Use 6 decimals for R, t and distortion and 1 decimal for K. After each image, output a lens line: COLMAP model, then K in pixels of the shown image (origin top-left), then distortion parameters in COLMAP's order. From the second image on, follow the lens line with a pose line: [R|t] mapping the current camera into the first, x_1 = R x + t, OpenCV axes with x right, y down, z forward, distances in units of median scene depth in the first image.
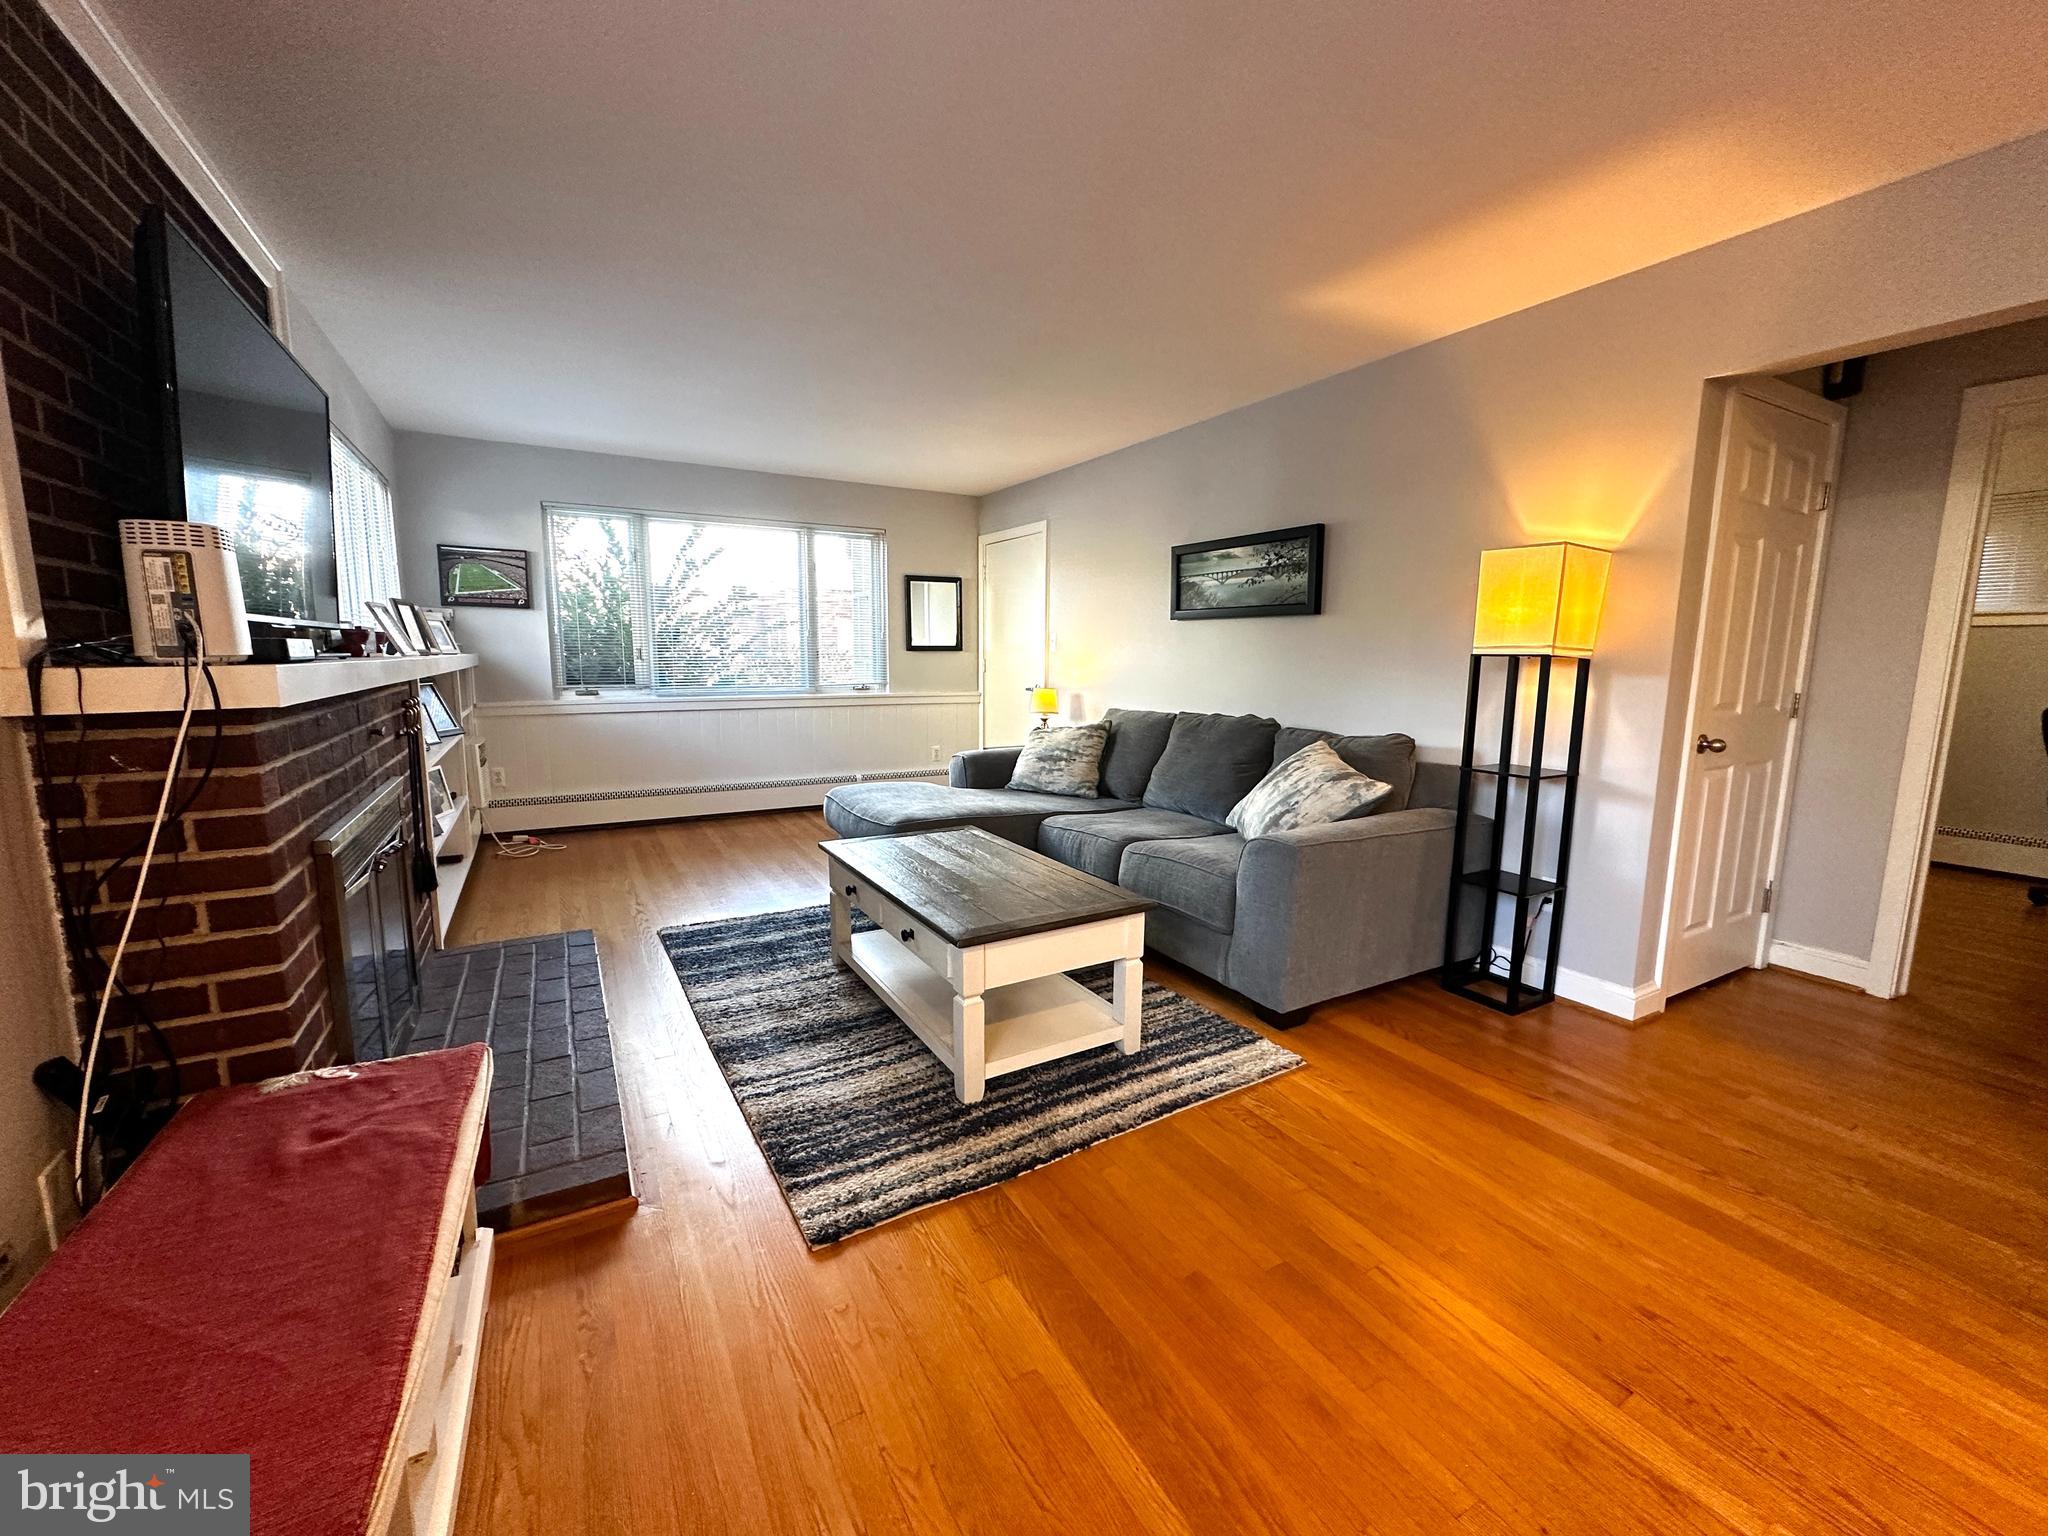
lens RADIAL K [[815.3, 0, 1019.2], [0, 815.3, 764.7], [0, 0, 1]] dist [-0.001050, 0.000654]
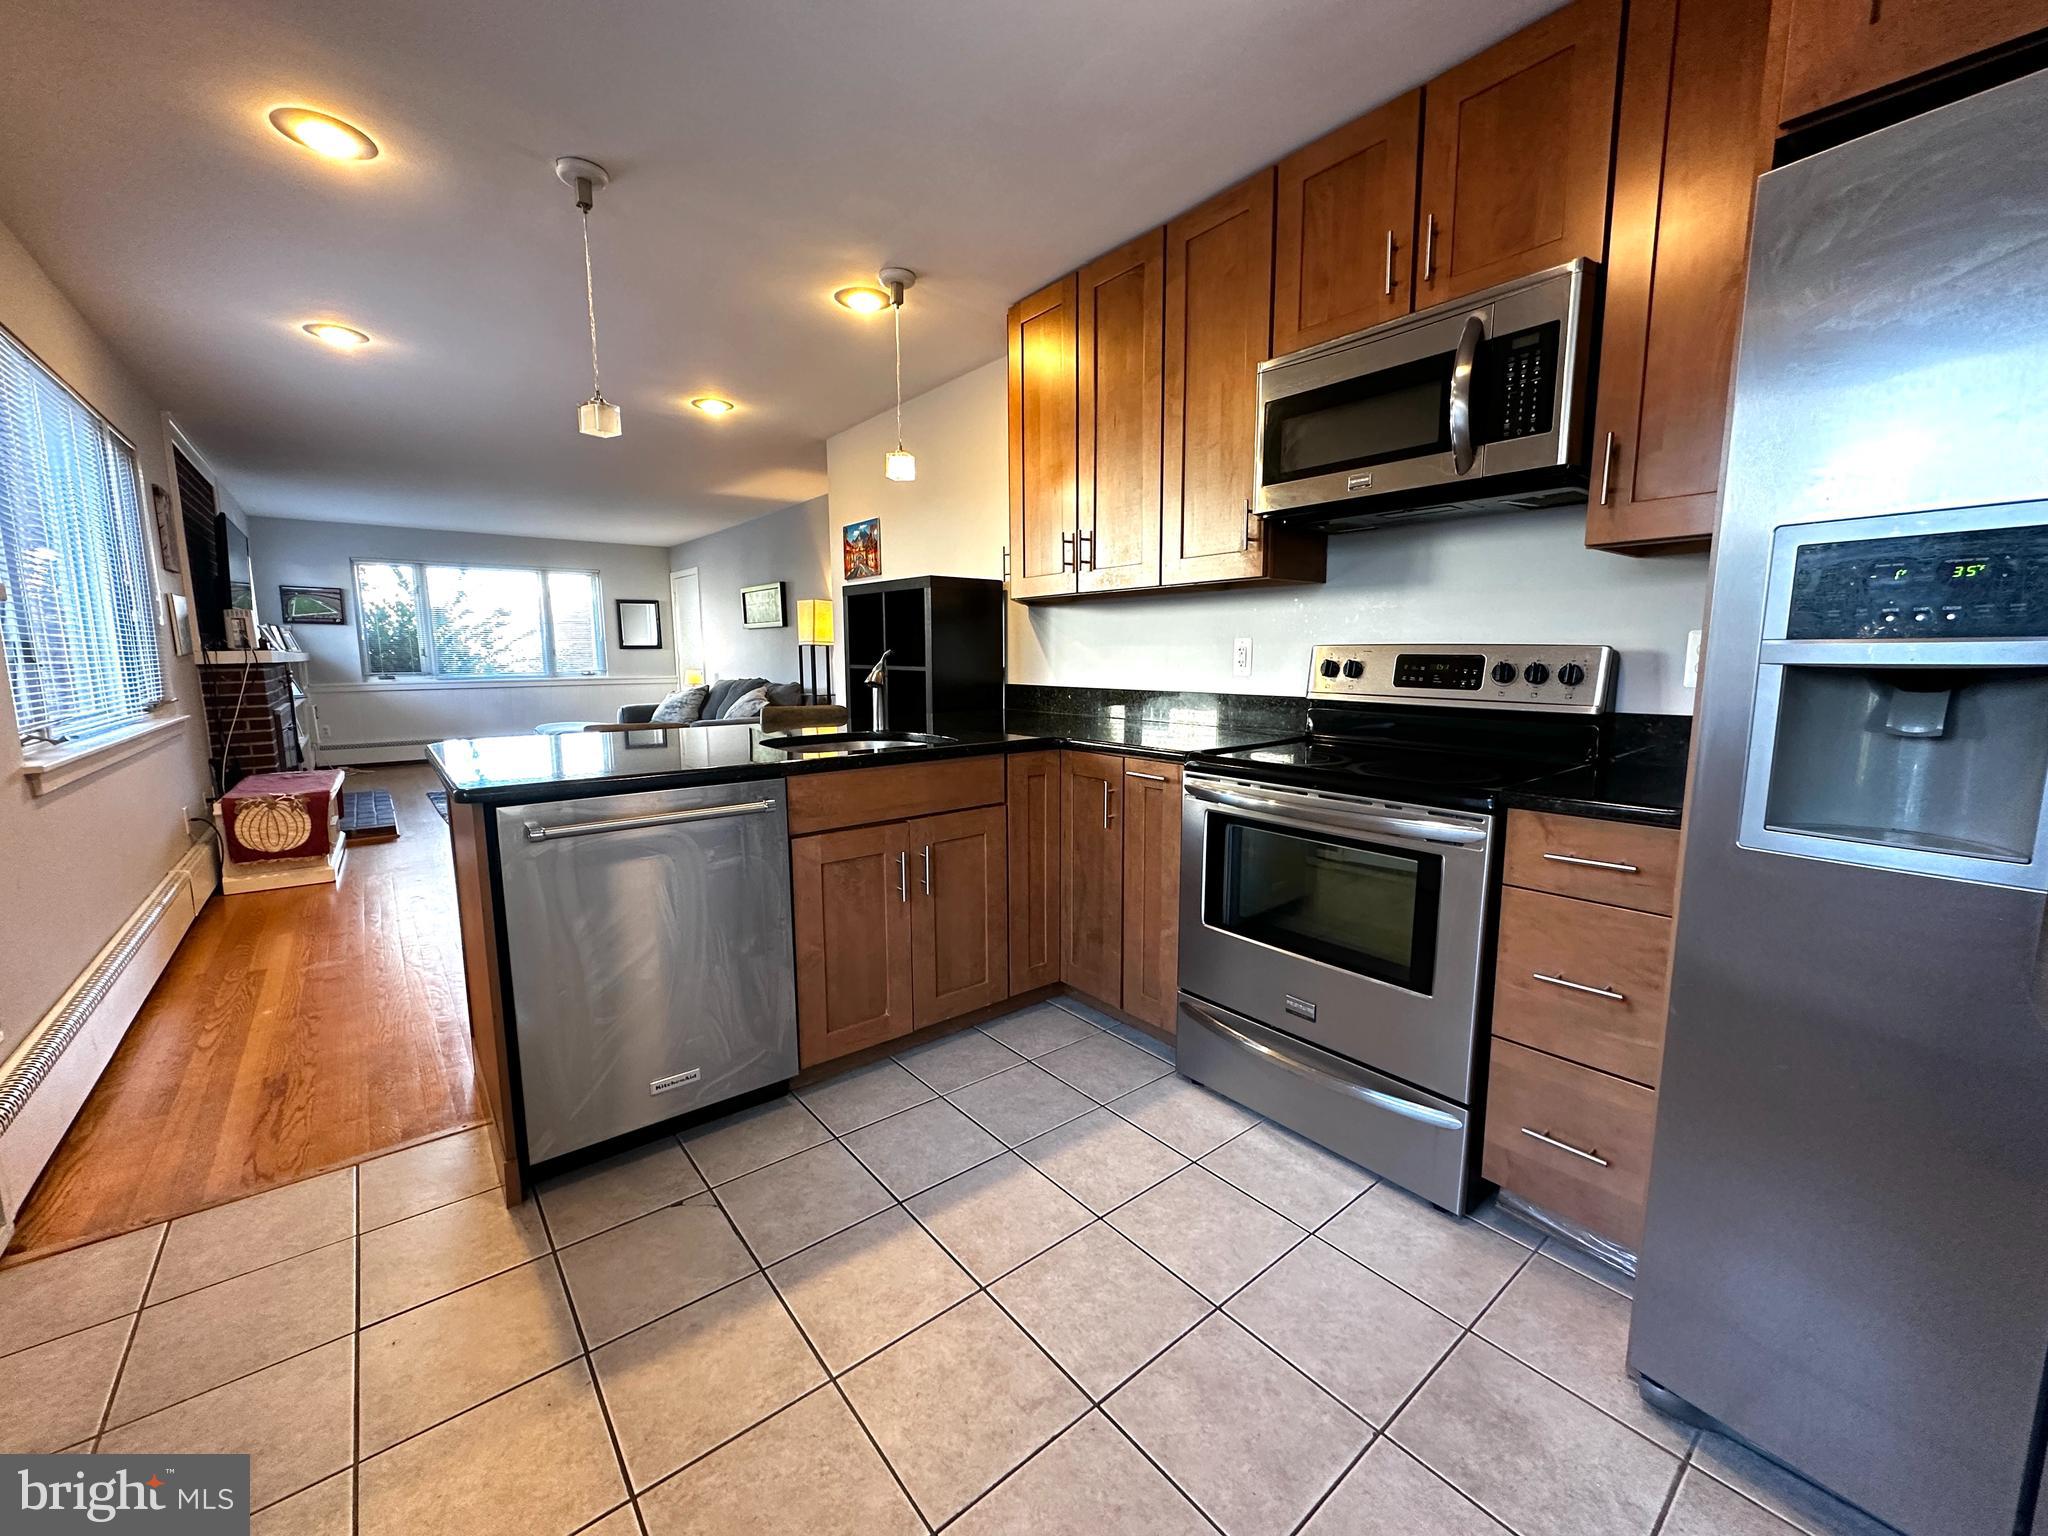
lens RADIAL K [[815.3, 0, 1019.2], [0, 815.3, 764.7], [0, 0, 1]] dist [-0.001050, 0.000654]
pose [[0.987387, -0.033043, 0.154836, 0.761624], [0.033189, 0.999448, 0.001646, 0.210927], [-0.154805, 0.003514, 0.987939, -1.325770]]
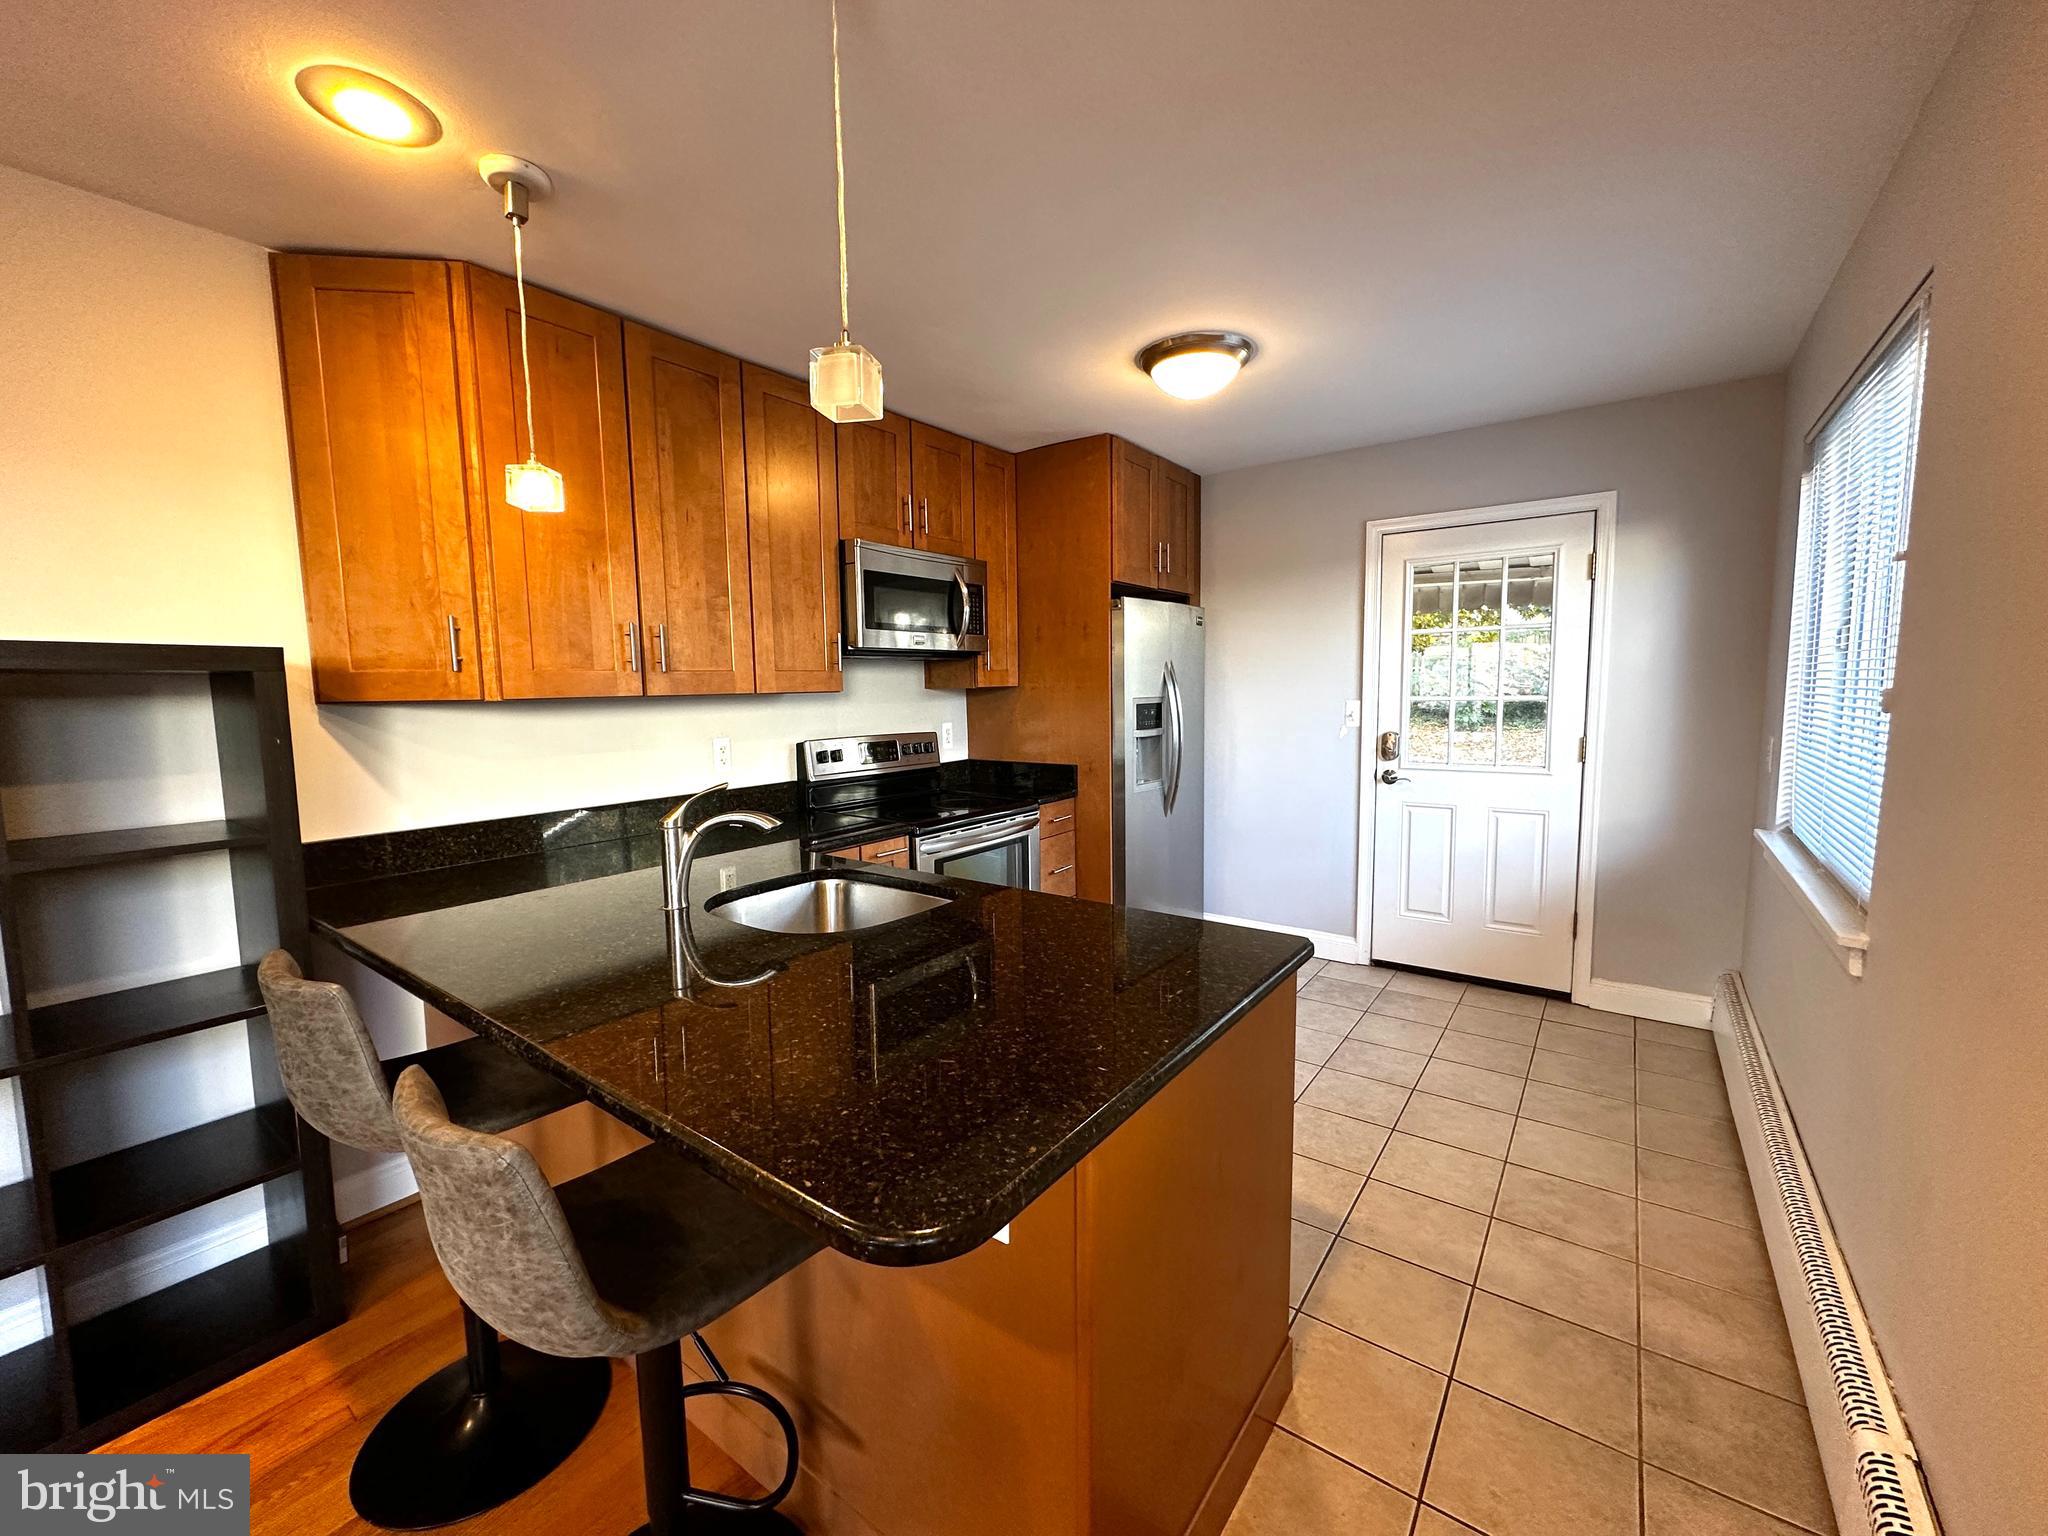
lens RADIAL K [[813.2, 0, 1018.4], [0, 813.2, 764.1], [0, 0, 1]] dist [-0.001418, 0.000706]
pose [[-0.401860, -0.092610, 0.911006, 0.116845], [0.137295, 0.977533, 0.159936, 0.005310], [-0.905350, 0.189349, -0.380116, -0.425139]]
